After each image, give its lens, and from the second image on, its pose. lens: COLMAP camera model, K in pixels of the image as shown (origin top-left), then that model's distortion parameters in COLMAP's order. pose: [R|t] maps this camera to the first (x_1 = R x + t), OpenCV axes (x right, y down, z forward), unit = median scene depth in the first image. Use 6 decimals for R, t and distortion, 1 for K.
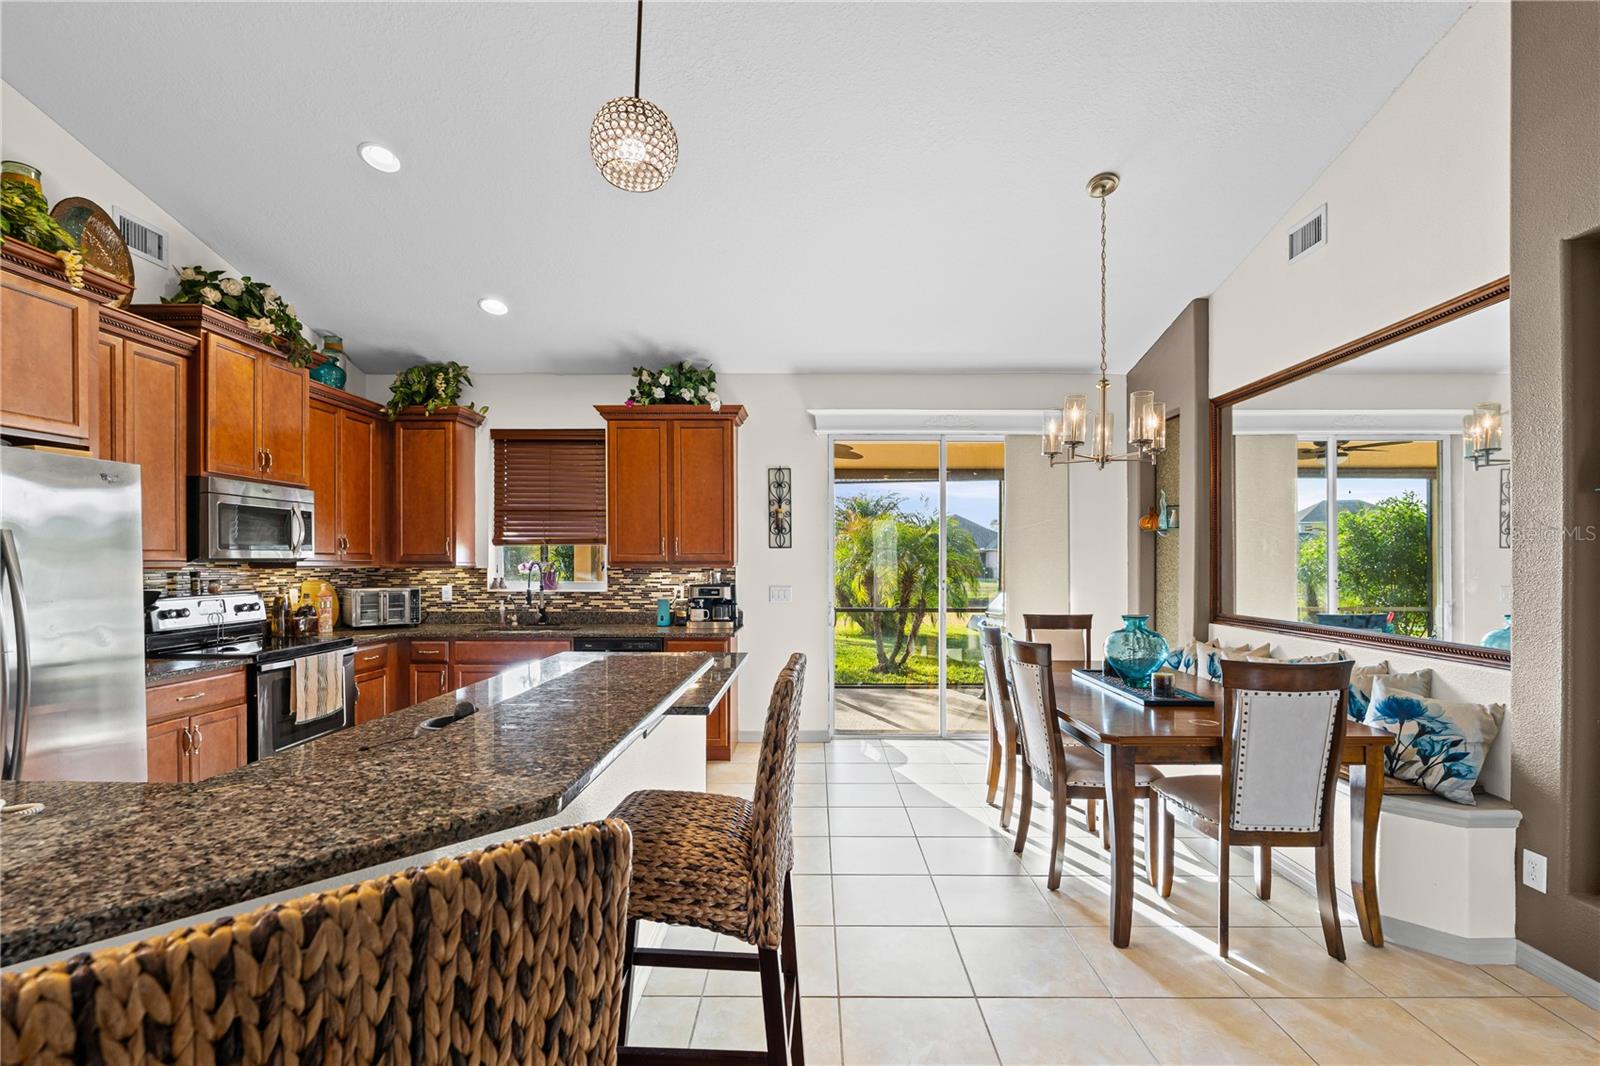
lens RADIAL K [[704.4, 0, 805.0], [0, 704.4, 572.0], [0, 0, 1]] dist [-0.000249, -0.000462]
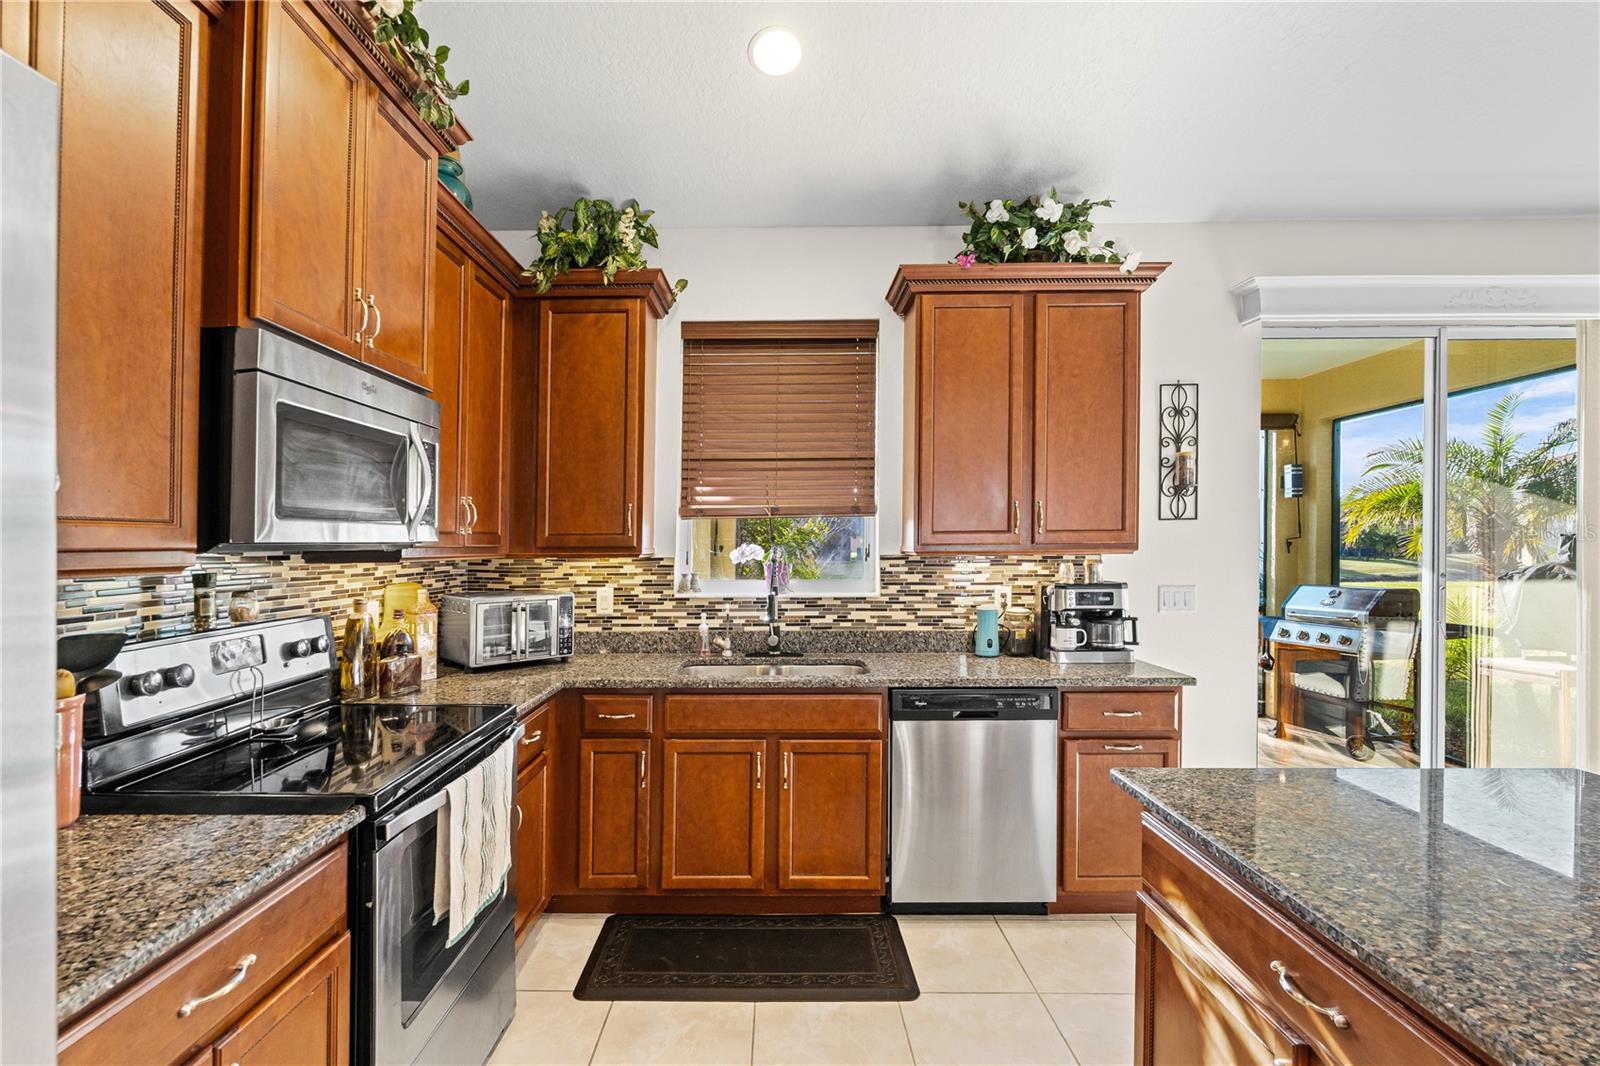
lens RADIAL K [[721.0, 0, 767.4], [0, 721.0, 533.0], [0, 0, 1]] dist [0.000022, 0.000012]
pose [[0.999981, -0.005608, -0.002507, -0.410243], [0.005532, 0.999552, -0.029409, -0.008333], [0.002671, 0.029395, 0.999564, 0.441022]]
